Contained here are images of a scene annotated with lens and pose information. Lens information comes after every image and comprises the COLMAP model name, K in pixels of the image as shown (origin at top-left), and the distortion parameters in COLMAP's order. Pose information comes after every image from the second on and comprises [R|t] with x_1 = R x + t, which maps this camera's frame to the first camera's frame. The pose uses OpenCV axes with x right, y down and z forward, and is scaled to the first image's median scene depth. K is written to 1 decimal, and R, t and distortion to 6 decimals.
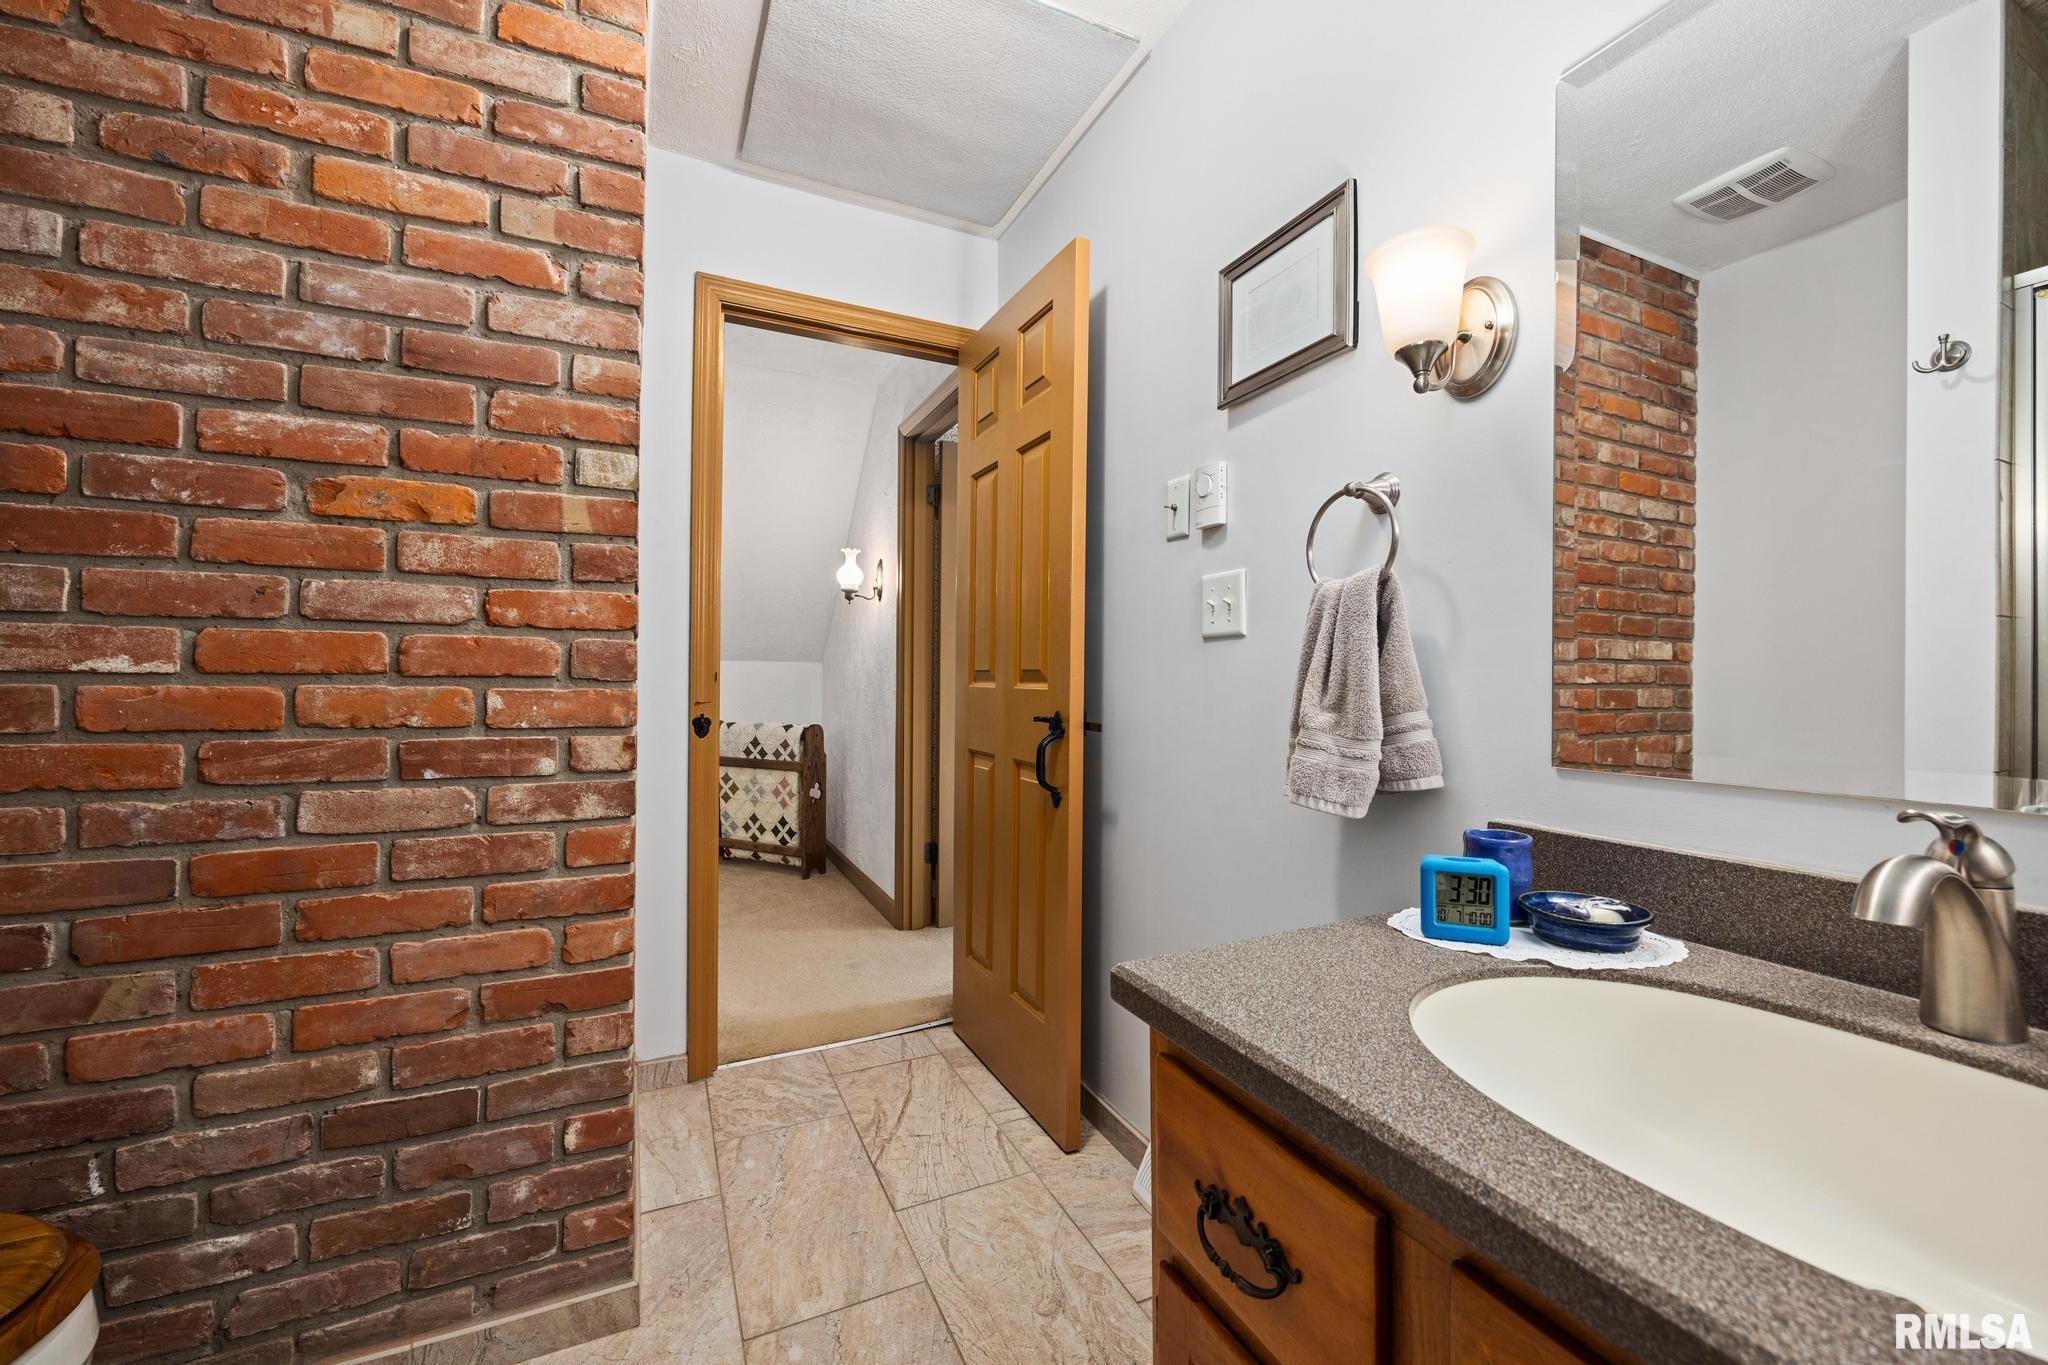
lens RADIAL K [[816.3, 0, 1030.4], [0, 816.3, 678.6], [0, 0, 1]] dist [-0.000995, -0.000616]
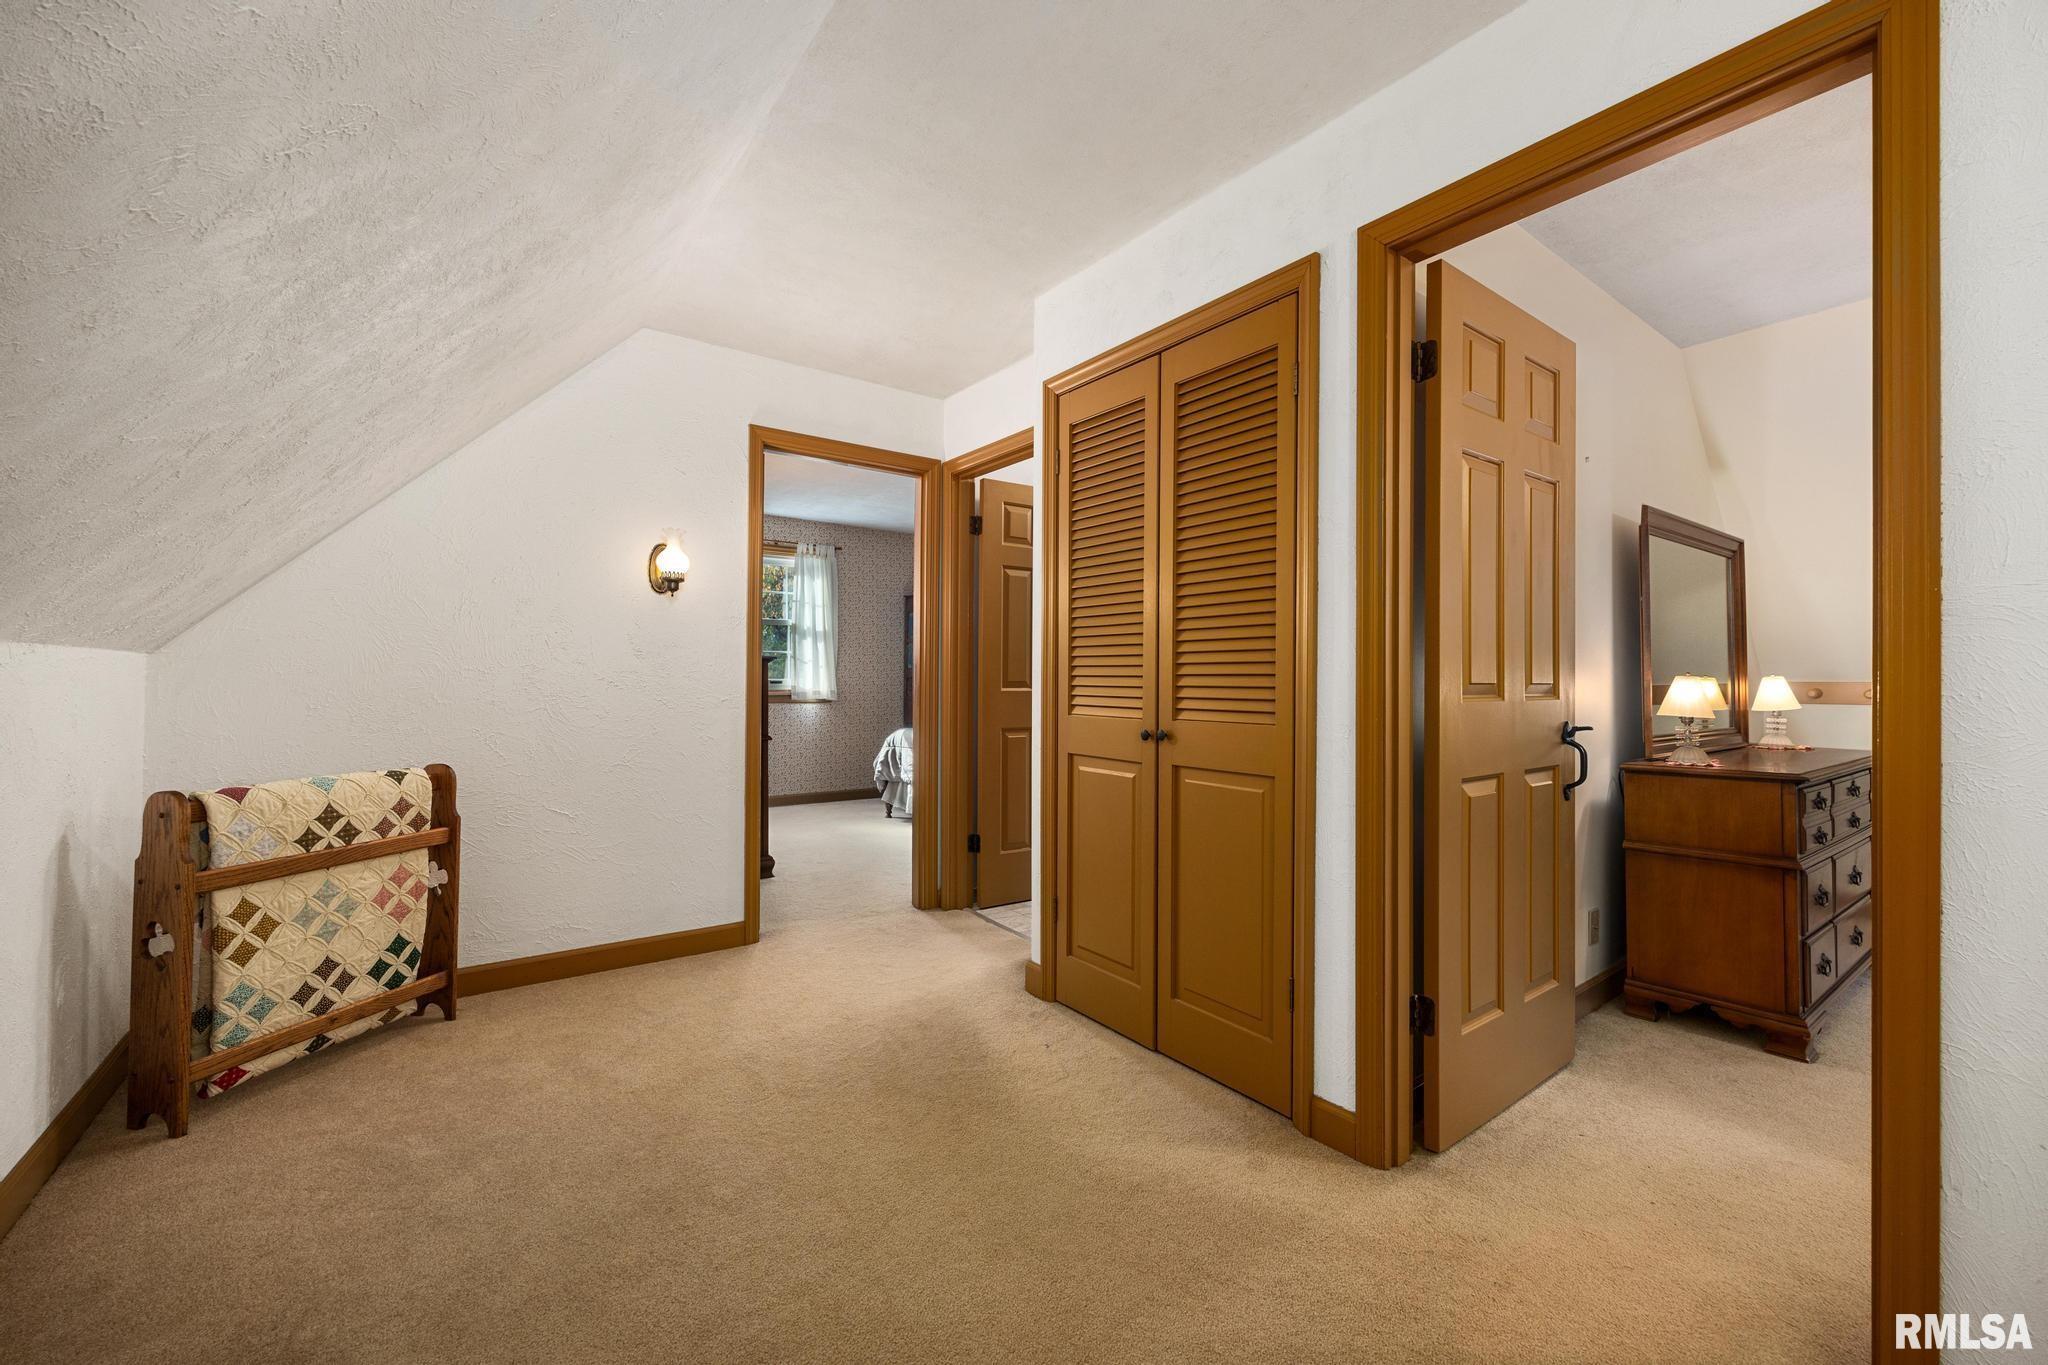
lens RADIAL K [[816.3, 0, 1022.2], [0, 816.3, 676.3], [0, 0, 1]] dist [-0.000995, -0.000616]
pose [[-0.197922, -0.000334, 0.980218, -0.918489], [-0.005196, 0.999986, -0.000709, -0.010808], [-0.980204, -0.005234, -0.197921, 0.678805]]
